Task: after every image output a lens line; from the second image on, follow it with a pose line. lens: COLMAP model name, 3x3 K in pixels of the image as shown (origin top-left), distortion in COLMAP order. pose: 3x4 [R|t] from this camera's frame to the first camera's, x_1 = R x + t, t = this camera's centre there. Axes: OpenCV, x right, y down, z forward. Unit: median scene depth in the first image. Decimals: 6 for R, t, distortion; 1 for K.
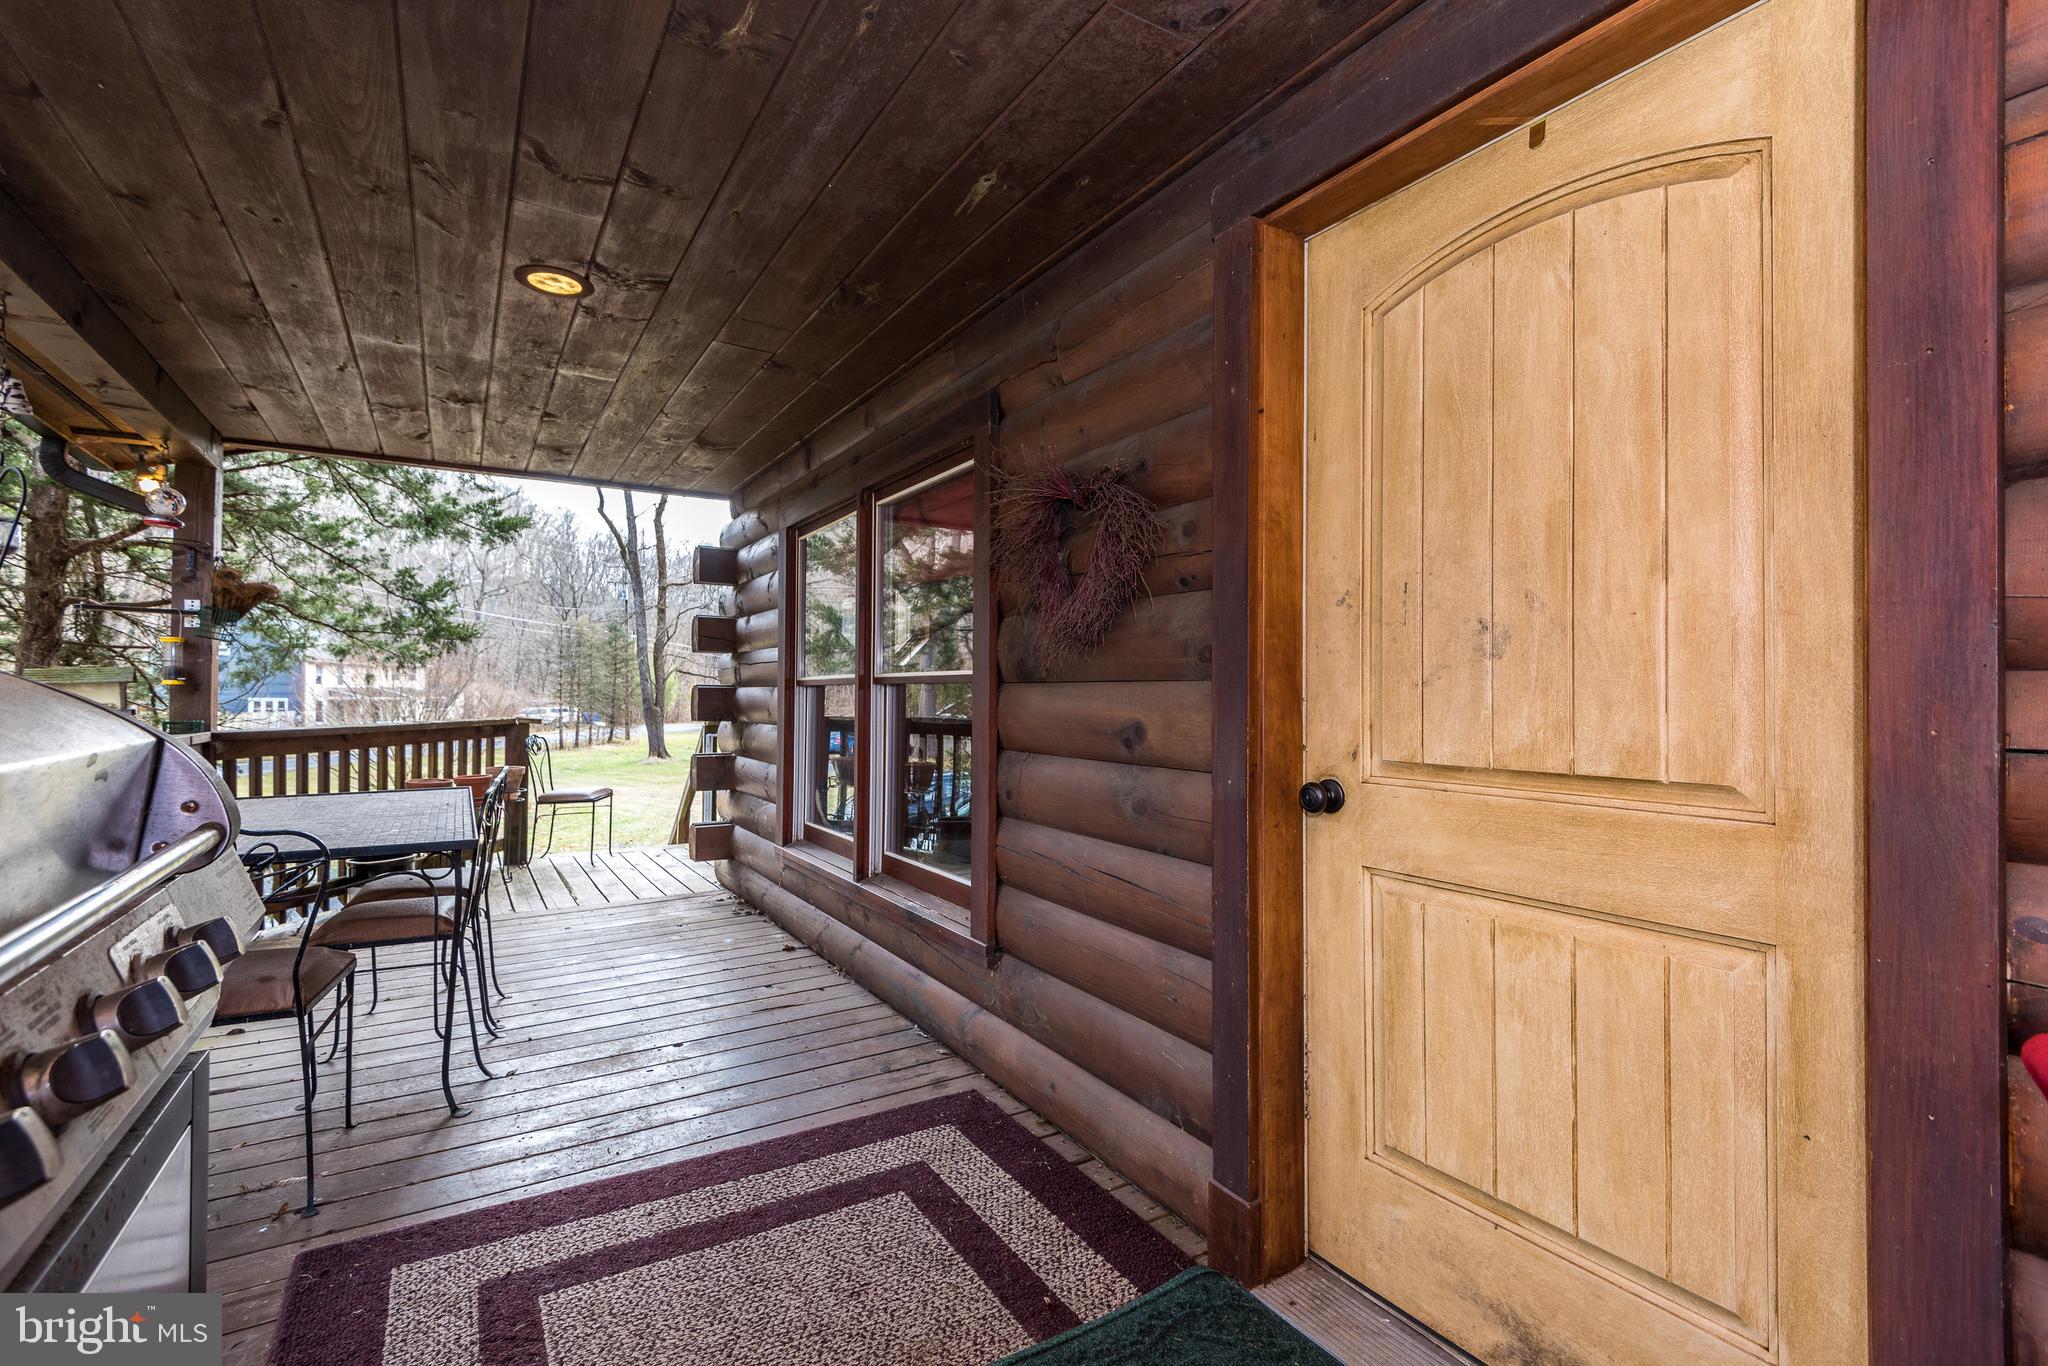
lens RADIAL K [[923.1, 0, 1023.4], [0, 923.1, 664.7], [0, 0, 1]] dist [-0.000664, -0.000312]
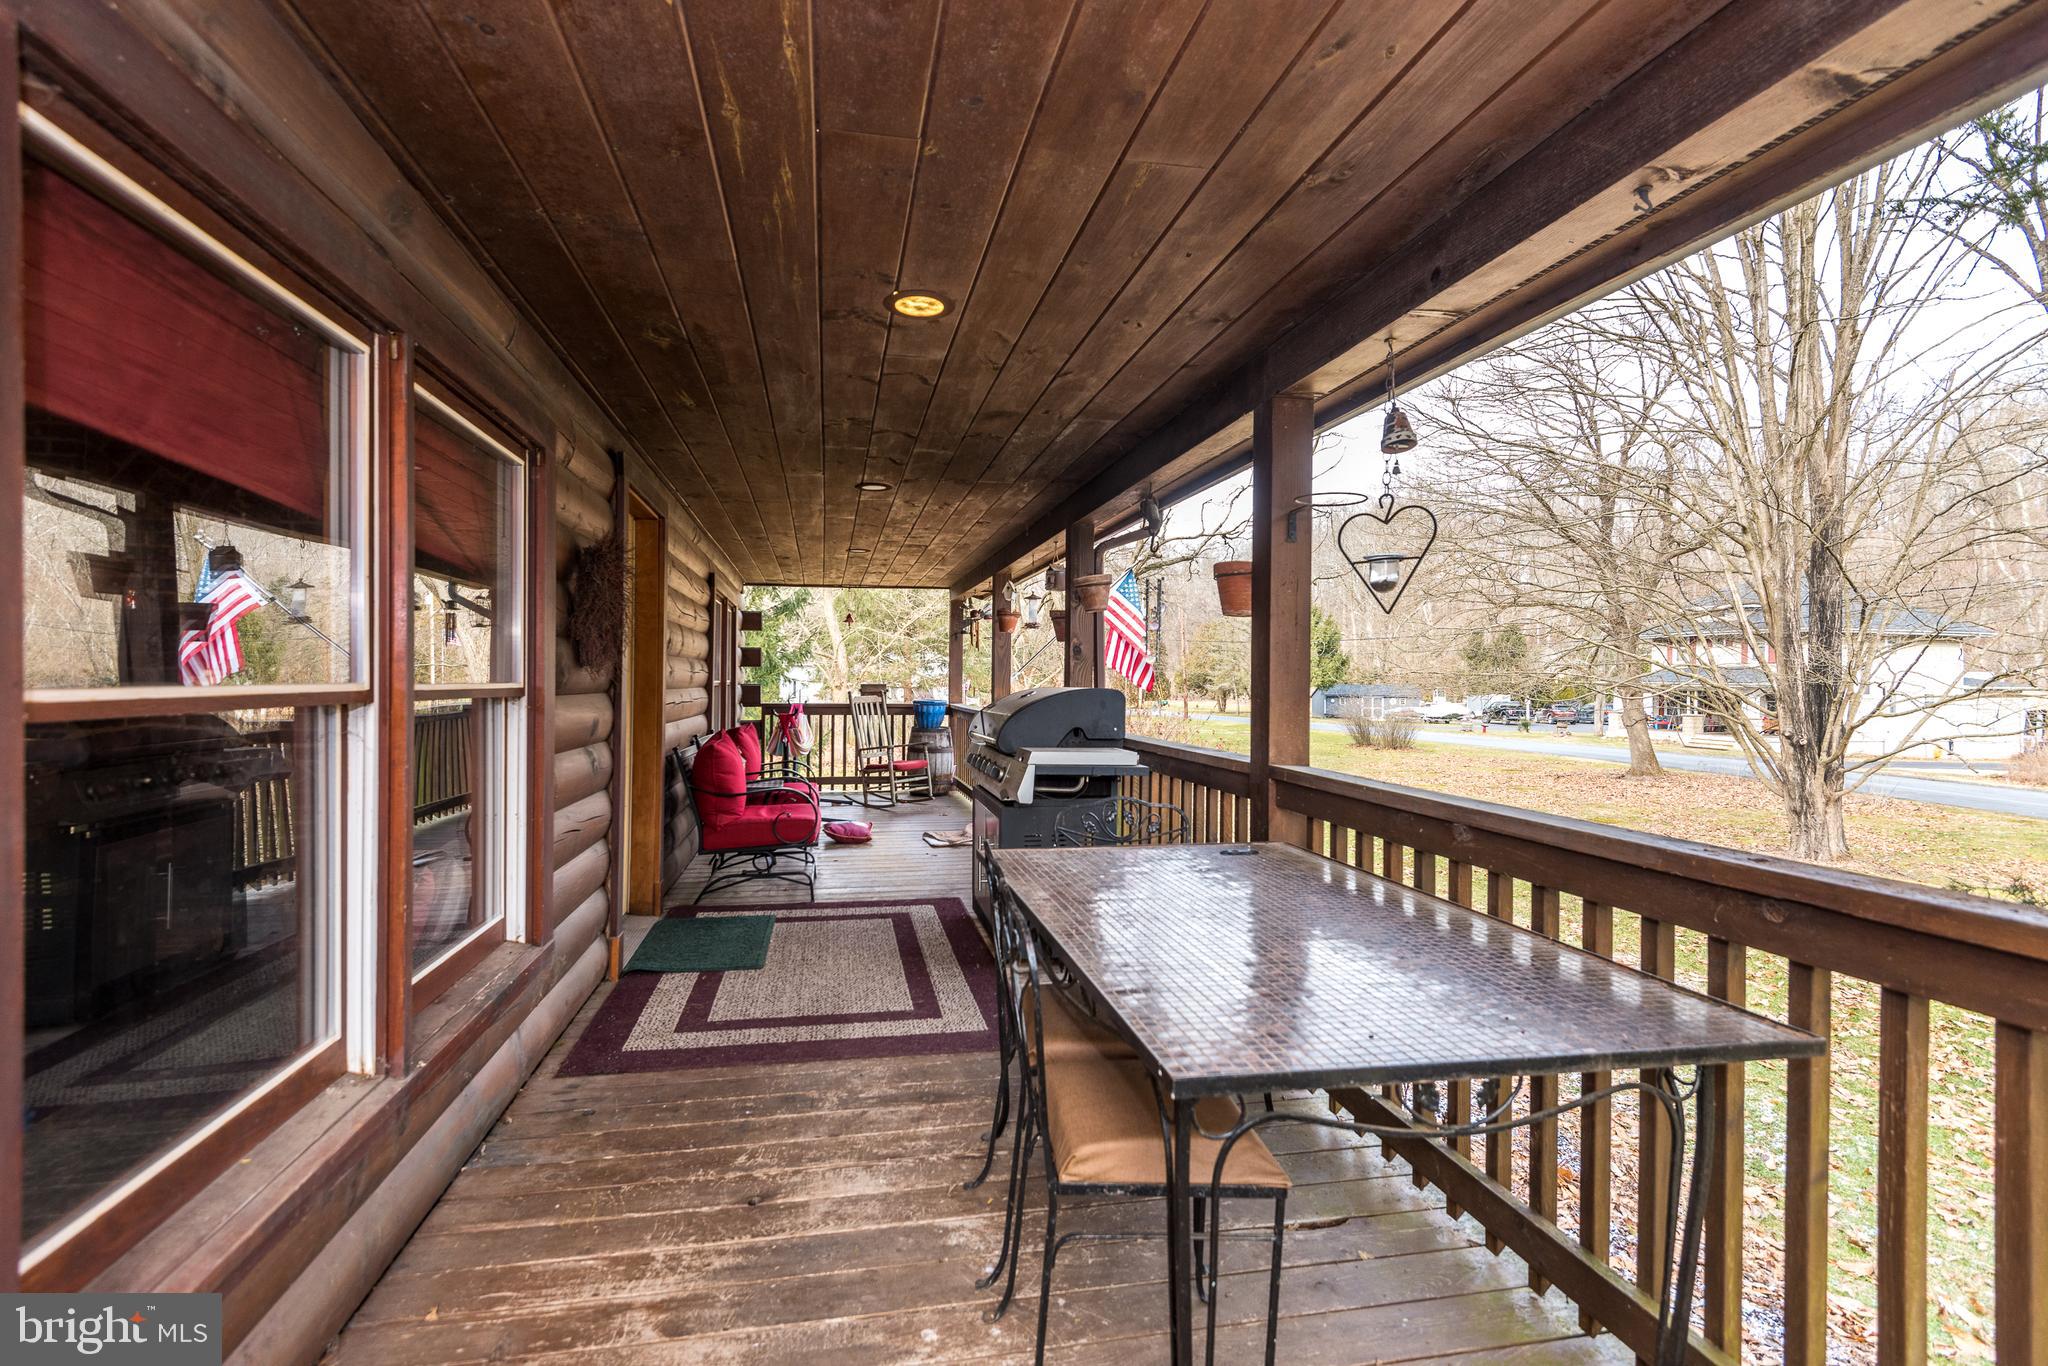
lens RADIAL K [[958.4, 0, 1024.0], [0, 958.4, 683.0], [0, 0, 1]] dist [-0.000047, -0.000260]
pose [[-0.939242, -0.009815, 0.343116, -1.018571], [-0.016319, 0.999738, -0.016073, 0.011638], [-0.342869, -0.020695, -0.939155, 2.015375]]
